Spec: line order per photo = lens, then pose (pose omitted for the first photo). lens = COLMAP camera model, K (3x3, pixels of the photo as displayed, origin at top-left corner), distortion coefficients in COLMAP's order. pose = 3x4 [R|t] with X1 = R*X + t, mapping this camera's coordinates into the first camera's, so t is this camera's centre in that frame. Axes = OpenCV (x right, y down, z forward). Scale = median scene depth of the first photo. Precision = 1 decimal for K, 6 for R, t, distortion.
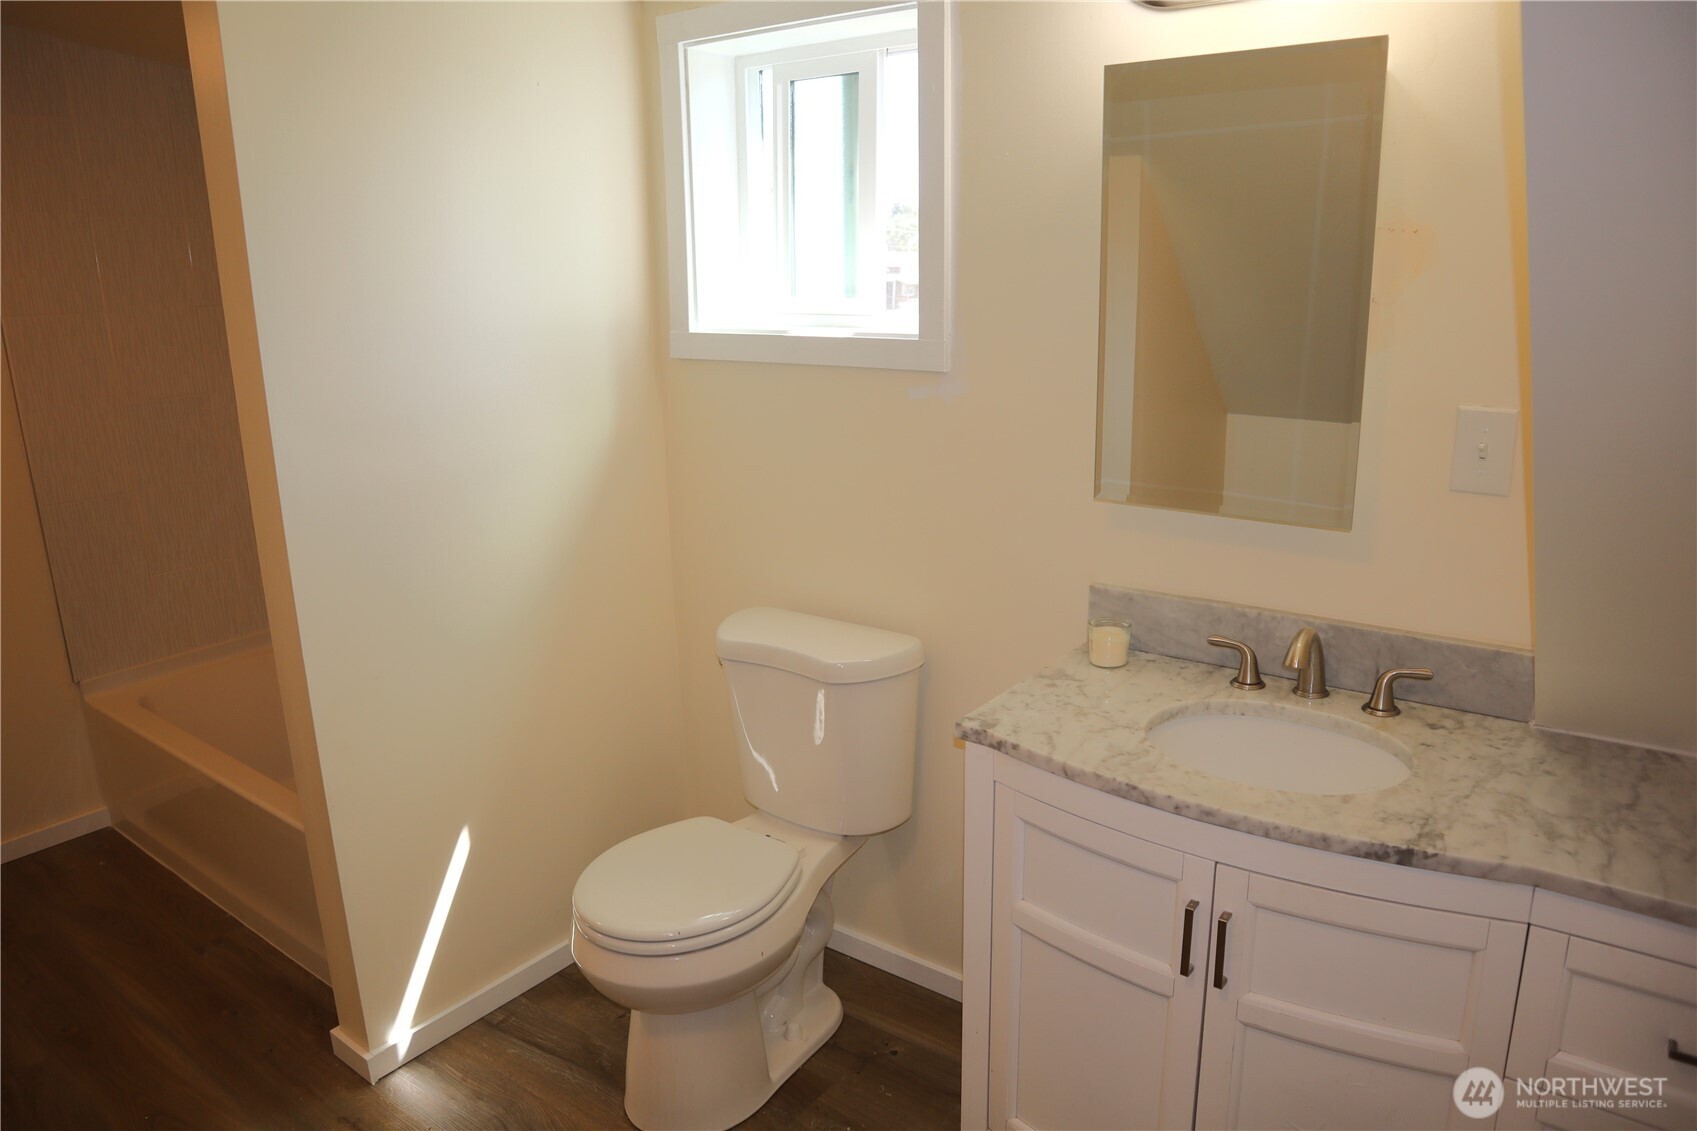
lens RADIAL K [[1180.6, 0, 848.5], [0, 1180.6, 565.5], [0, 0, 1]] dist [-0.044234, 0.003960]
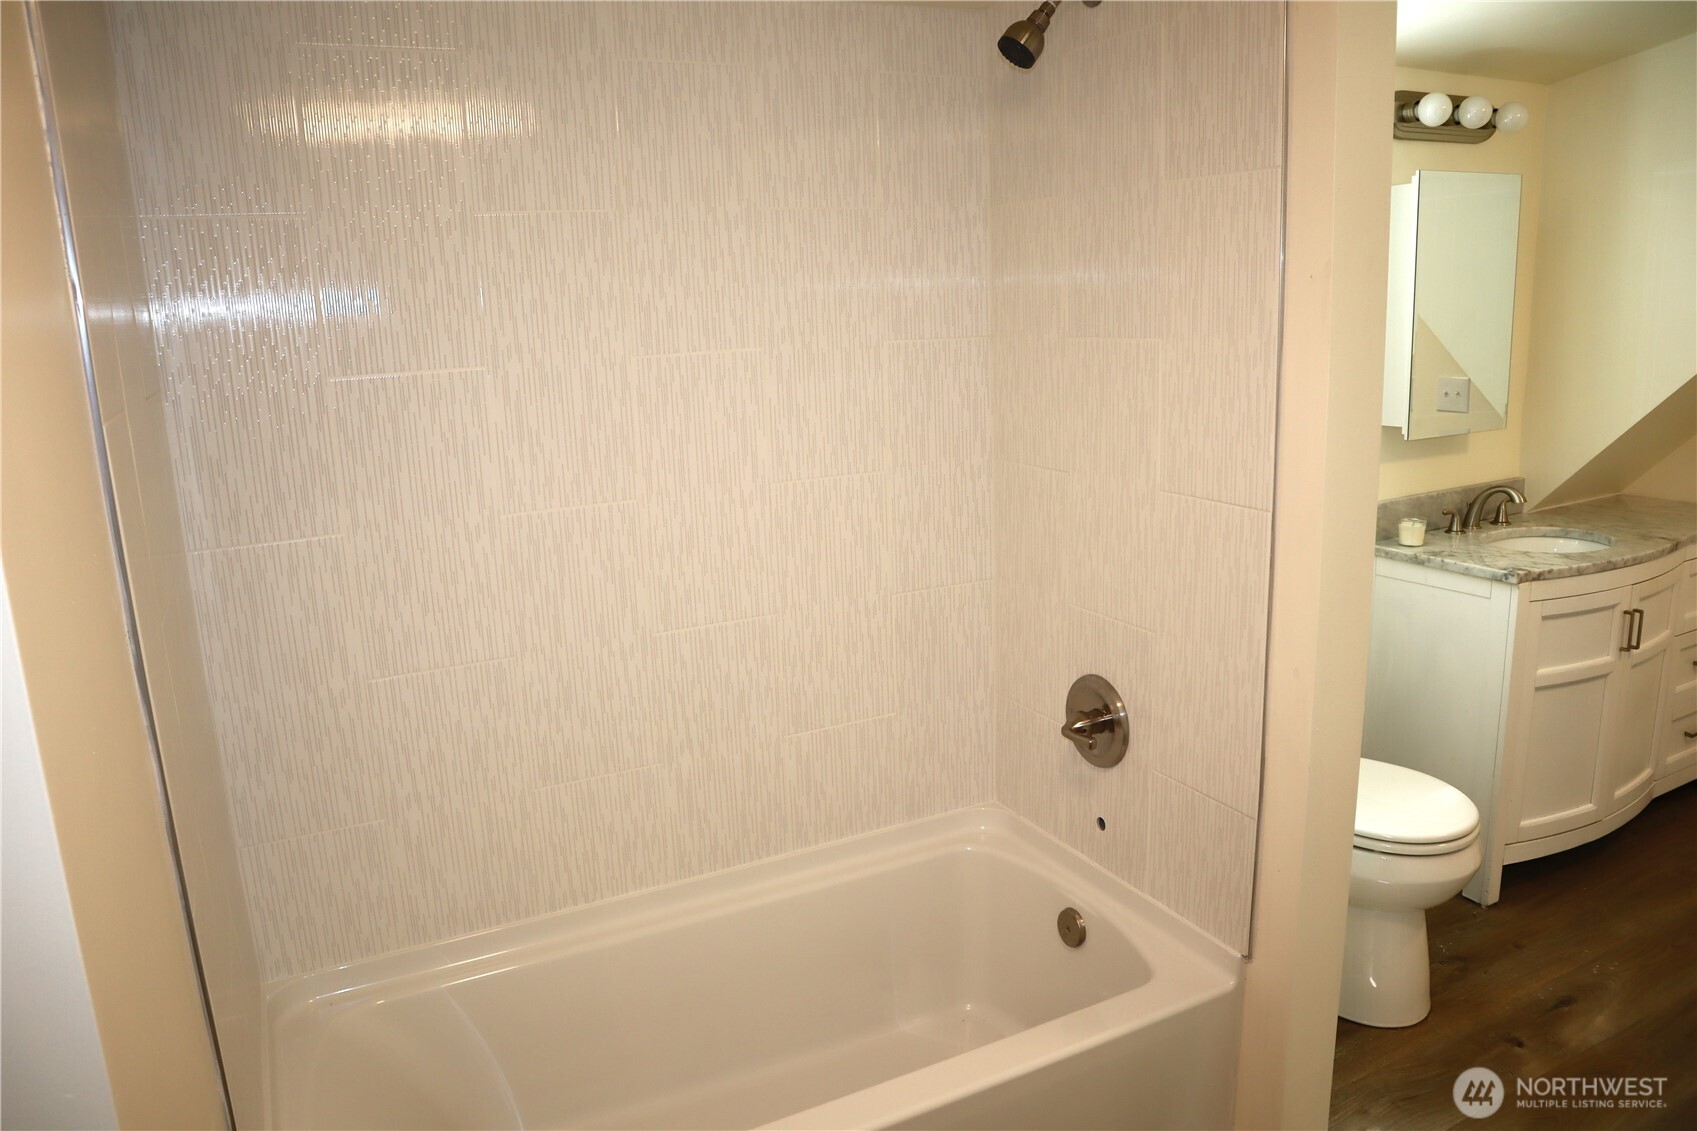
lens RADIAL K [[1180.6, 0, 848.5], [0, 1180.6, 565.5], [0, 0, 1]] dist [-0.044234, 0.003960]
pose [[0.436755, -0.190509, 0.879176, -1.845559], [0.263605, 0.961521, 0.077399, -0.260958], [-0.860091, 0.197951, 0.470168, 1.130305]]
